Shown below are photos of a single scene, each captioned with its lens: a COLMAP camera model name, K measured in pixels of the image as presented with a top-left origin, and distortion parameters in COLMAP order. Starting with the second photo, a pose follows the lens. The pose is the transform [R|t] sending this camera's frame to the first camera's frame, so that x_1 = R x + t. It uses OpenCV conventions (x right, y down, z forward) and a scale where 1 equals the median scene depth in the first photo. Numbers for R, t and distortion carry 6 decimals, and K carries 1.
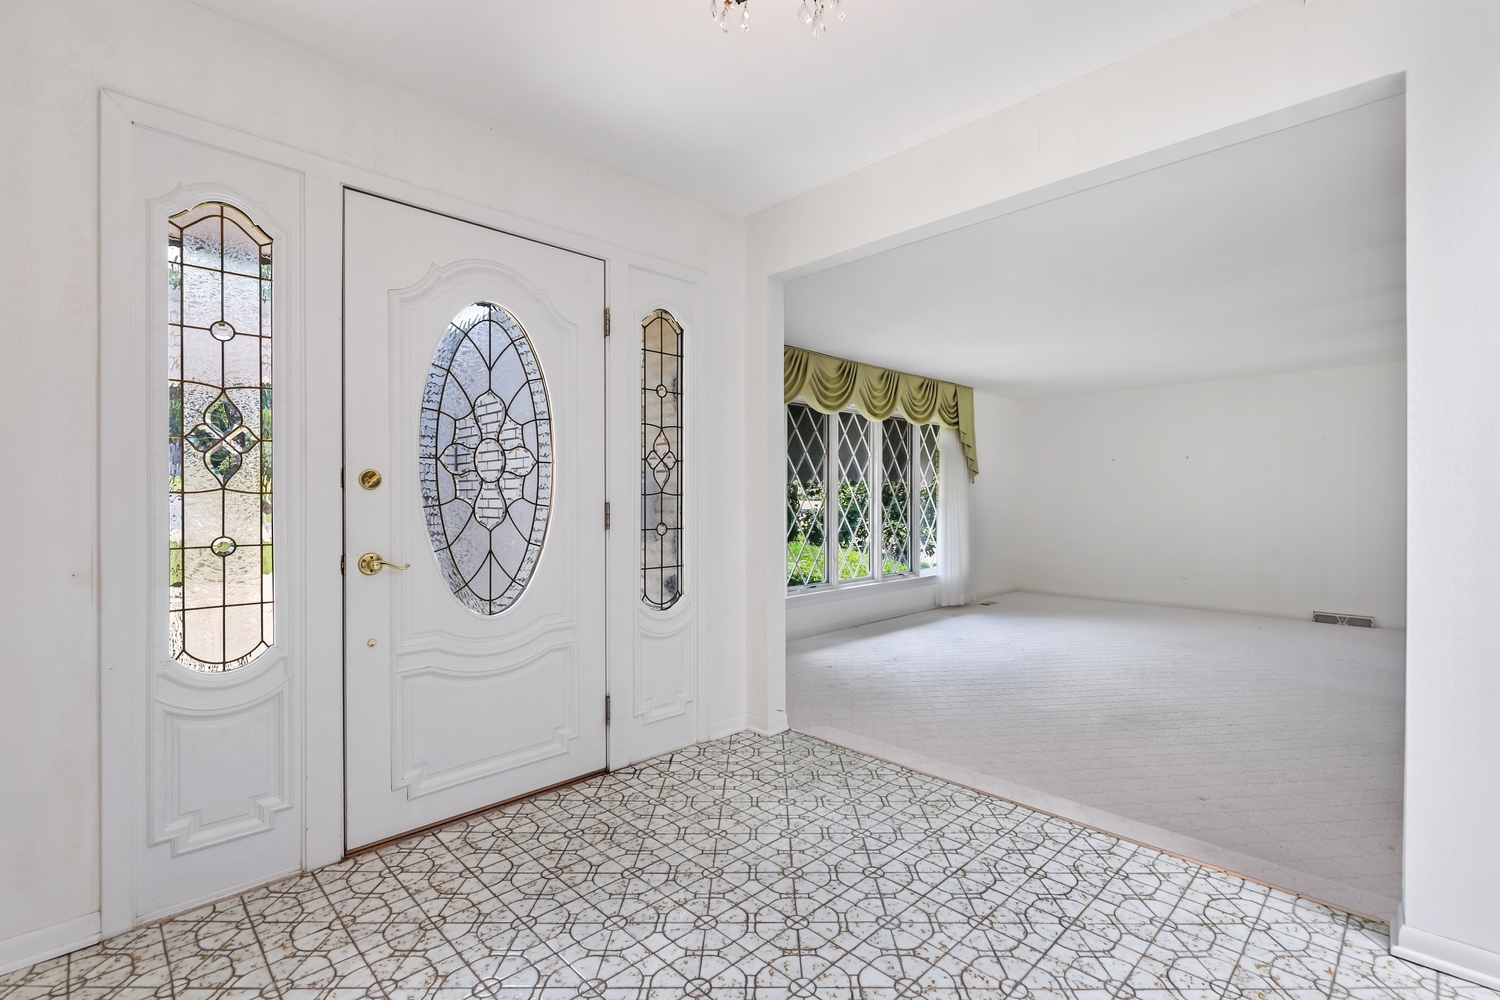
lens RADIAL K [[686.5, 0, 729.9], [0, 686.5, 487.0], [0, 0, 1]] dist [-0.003151, 0.001754]
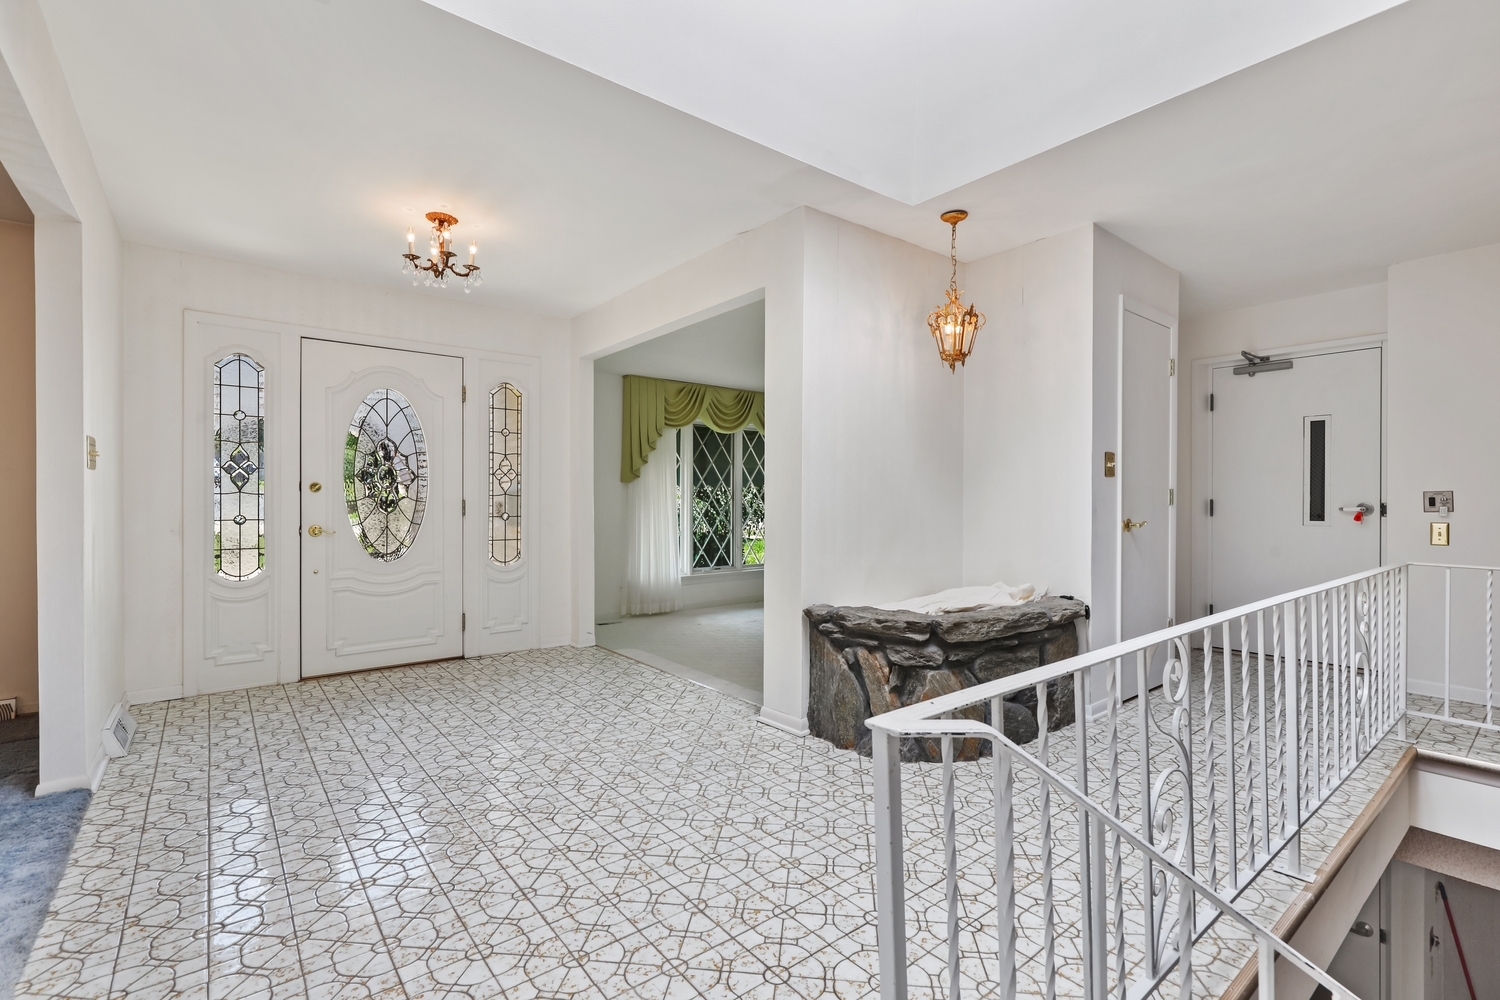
lens RADIAL K [[686.5, 0, 752.7], [0, 686.5, 503.5], [0, 0, 1]] dist [-0.003151, 0.001754]
pose [[0.995730, 0.005418, -0.092154, 0.284286], [-0.003100, 0.999676, 0.025279, -0.006106], [0.092261, -0.024886, 0.995424, -0.258903]]
